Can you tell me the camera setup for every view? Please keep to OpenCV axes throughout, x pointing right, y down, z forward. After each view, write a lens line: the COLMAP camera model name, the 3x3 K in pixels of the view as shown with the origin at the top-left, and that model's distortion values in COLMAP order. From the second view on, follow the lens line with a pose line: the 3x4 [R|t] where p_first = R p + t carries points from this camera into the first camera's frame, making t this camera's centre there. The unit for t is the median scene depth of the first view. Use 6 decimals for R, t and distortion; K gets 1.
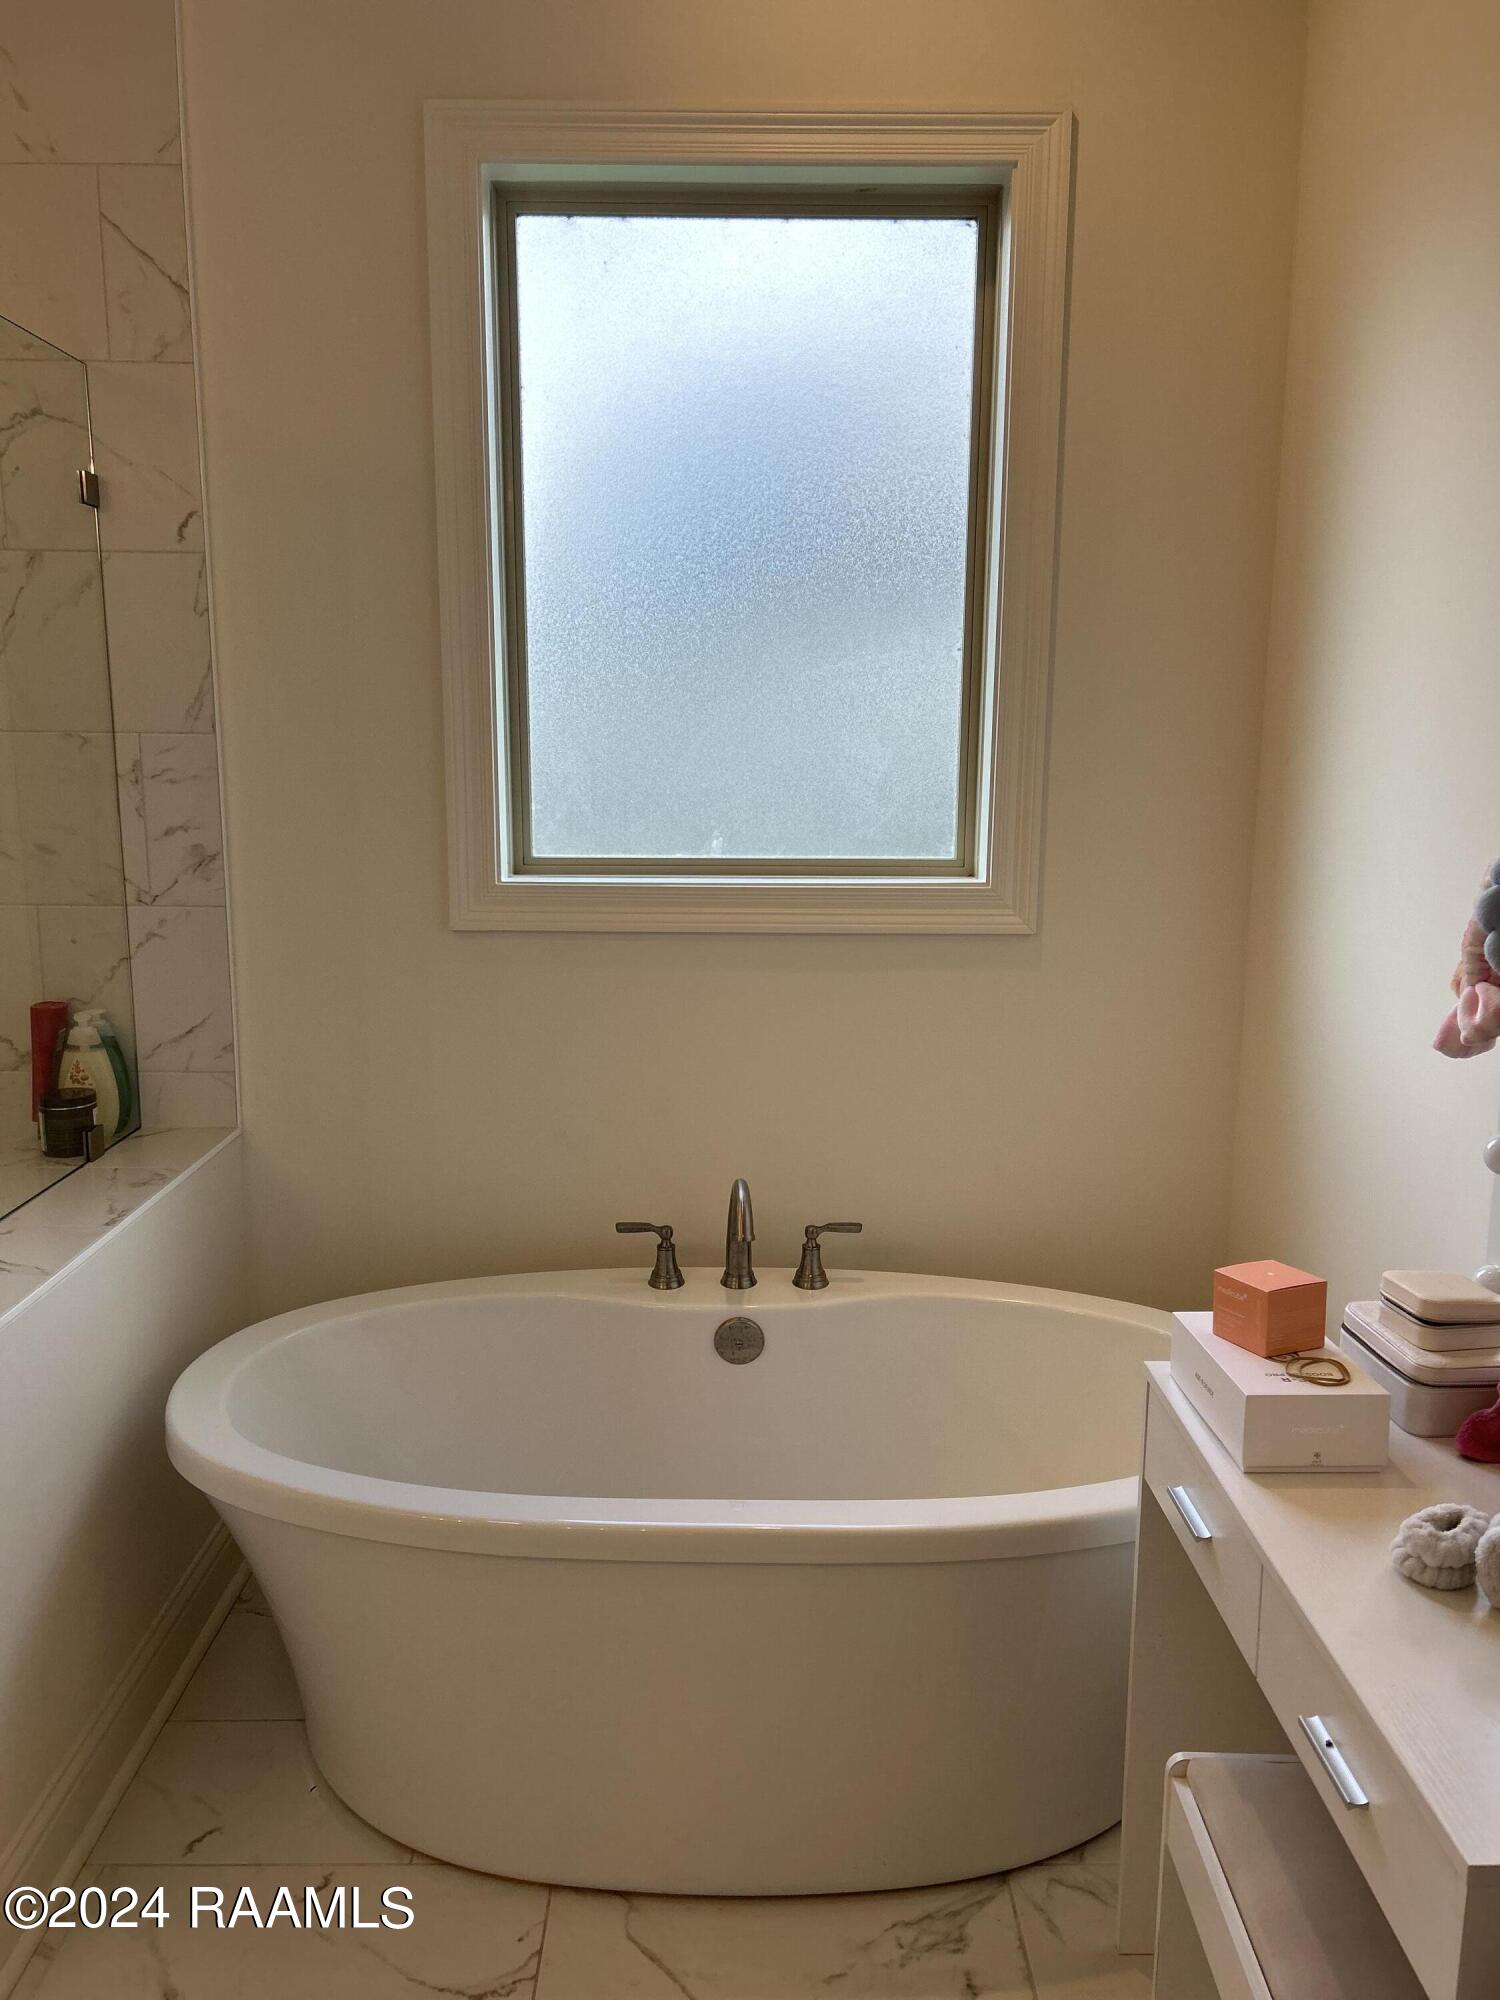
lens RADIAL K [[1528.2, 0, 756.9], [0, 1528.2, 1012.8], [0, 0, 1]] dist [0.100056, -0.137609]
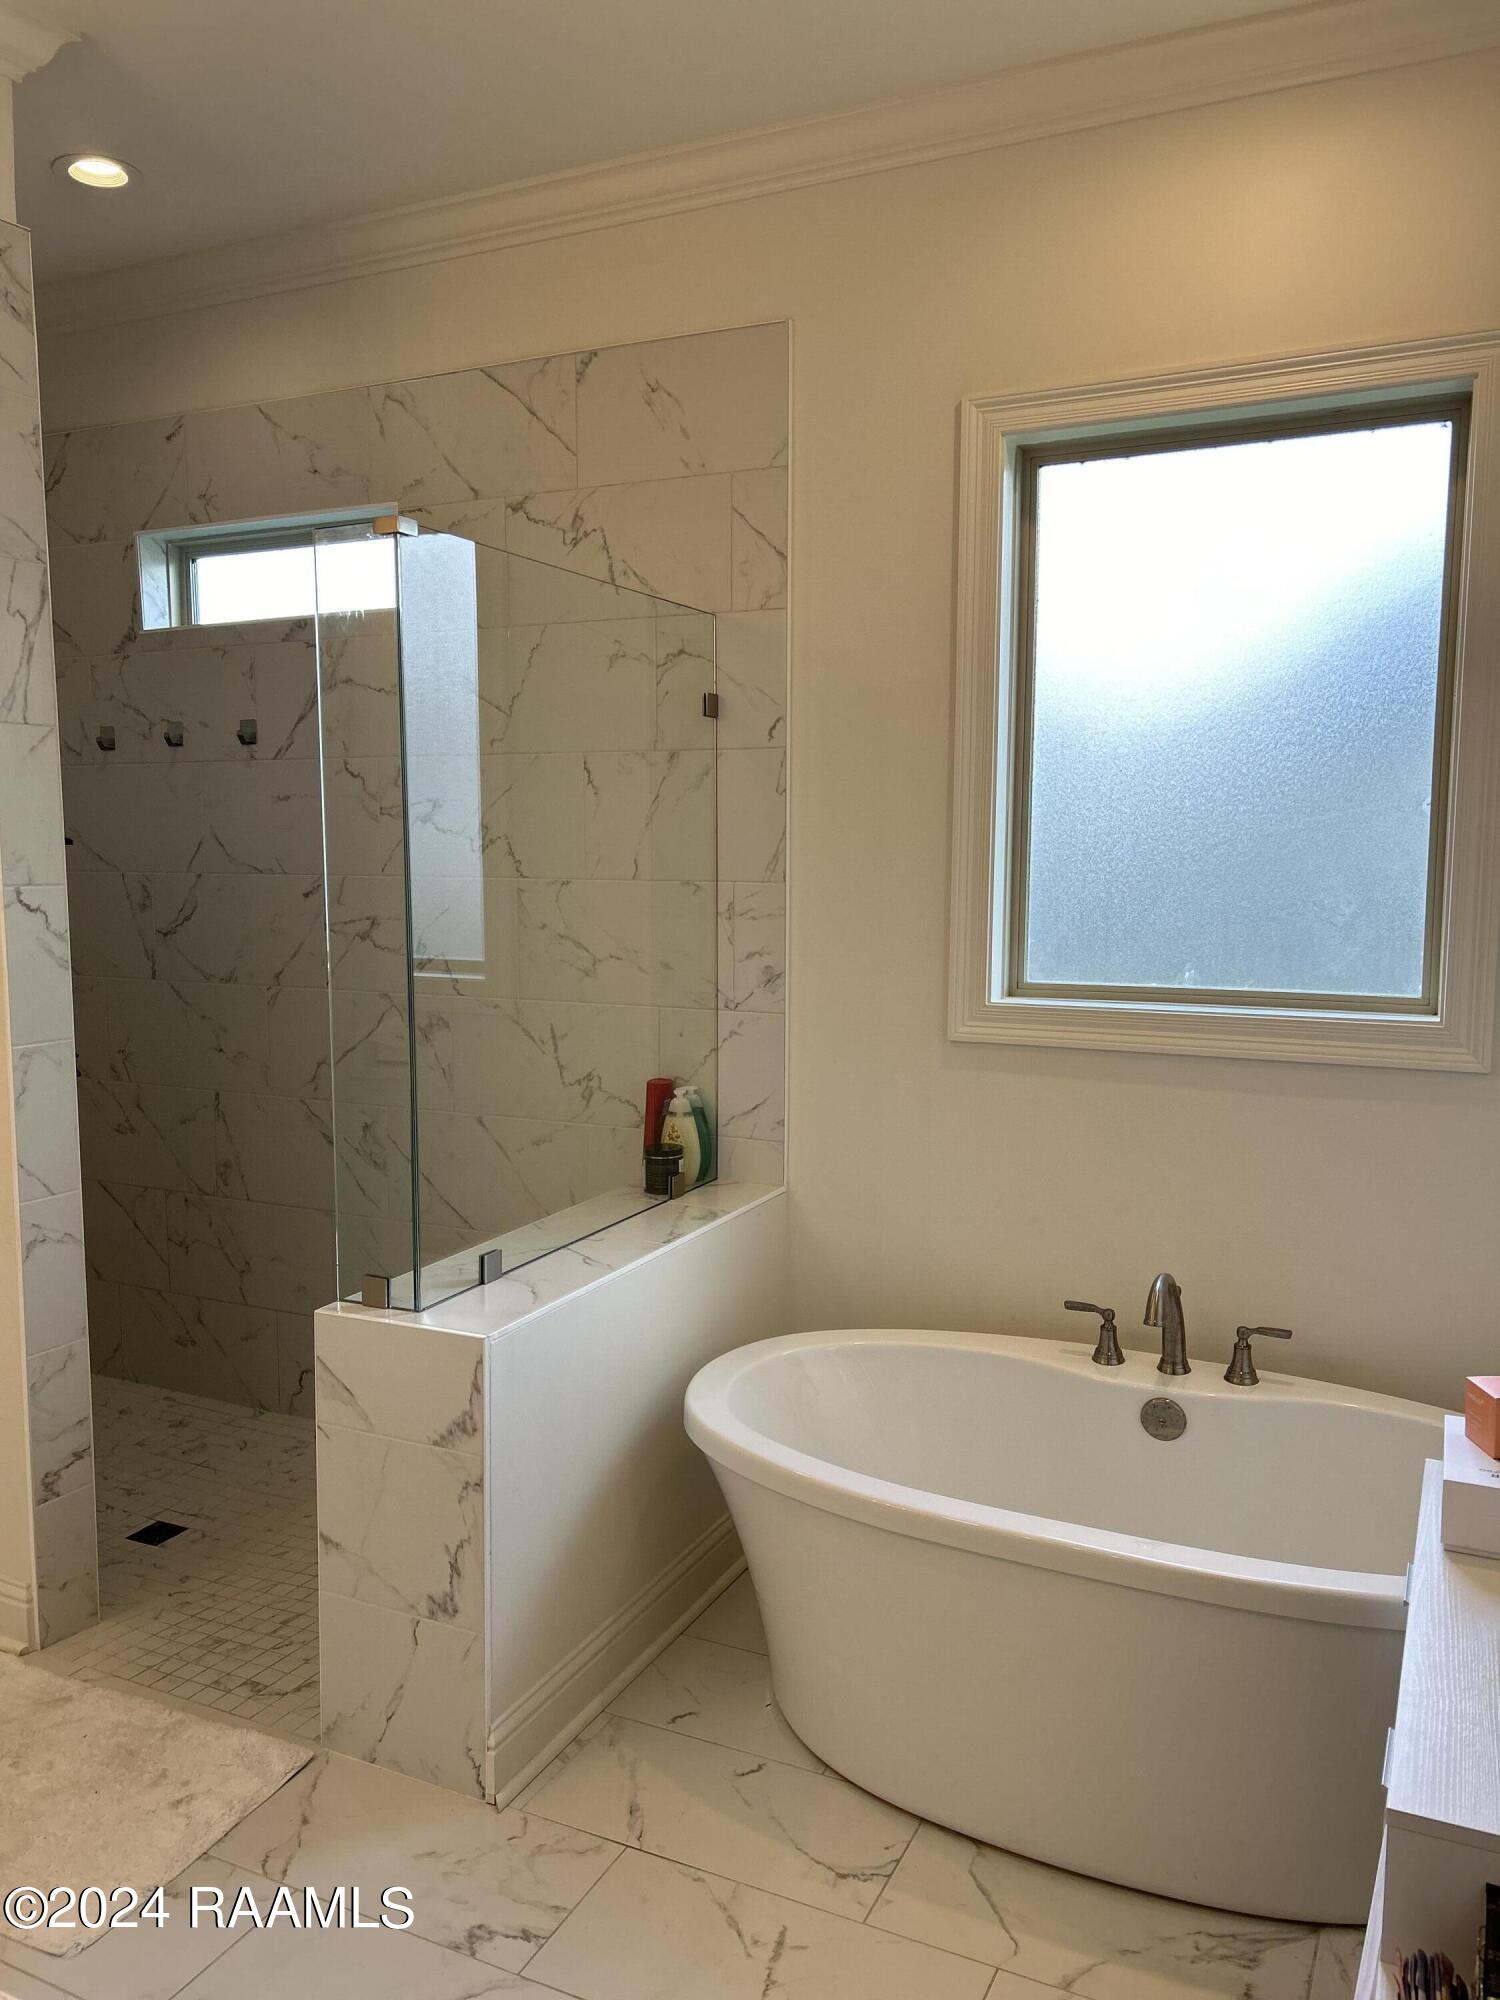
lens RADIAL K [[1528.2, 0, 756.9], [0, 1528.2, 1012.8], [0, 0, 1]] dist [0.100056, -0.137609]
pose [[0.897267, 0.044943, -0.439195, 0.200729], [-0.073366, 0.996152, -0.047949, -0.006345], [0.435350, 0.075245, 0.897111, -0.162584]]
